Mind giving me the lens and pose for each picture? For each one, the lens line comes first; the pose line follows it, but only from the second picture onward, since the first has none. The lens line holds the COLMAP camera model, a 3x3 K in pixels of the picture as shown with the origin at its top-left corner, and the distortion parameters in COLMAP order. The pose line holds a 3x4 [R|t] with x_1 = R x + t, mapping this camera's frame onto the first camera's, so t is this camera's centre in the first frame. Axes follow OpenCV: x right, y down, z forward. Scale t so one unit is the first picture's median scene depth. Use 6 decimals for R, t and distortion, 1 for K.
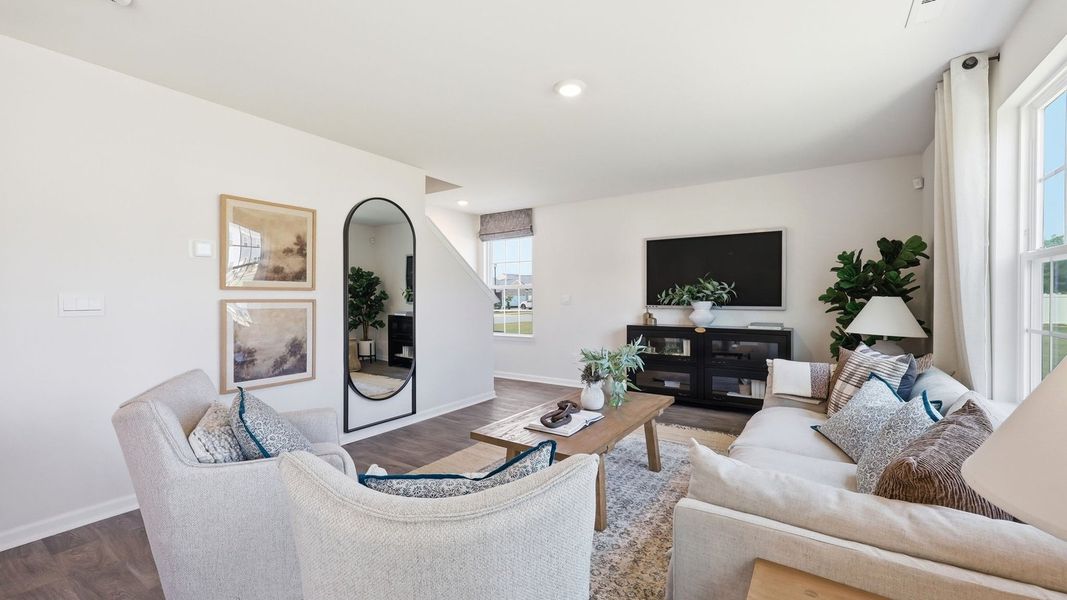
lens RADIAL K [[430.9, 0, 538.8], [0, 430.9, 303.8], [0, 0, 1]] dist [-0.000825, -0.000557]
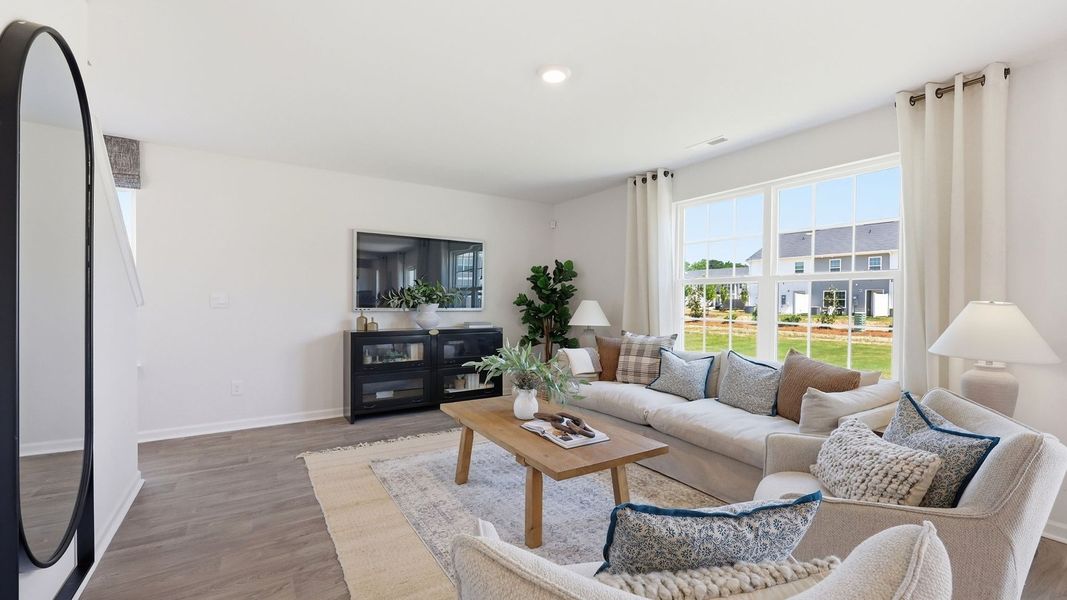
lens RADIAL K [[451.3, 0, 534.4], [0, 451.3, 305.2], [0, 0, 1]] dist [0.001671, -0.000190]
pose [[0.402046, -0.004042, 0.915611, -0.560201], [0.003404, 0.999990, 0.002919, -0.004292], [-0.915613, 0.001943, 0.402055, 0.423365]]
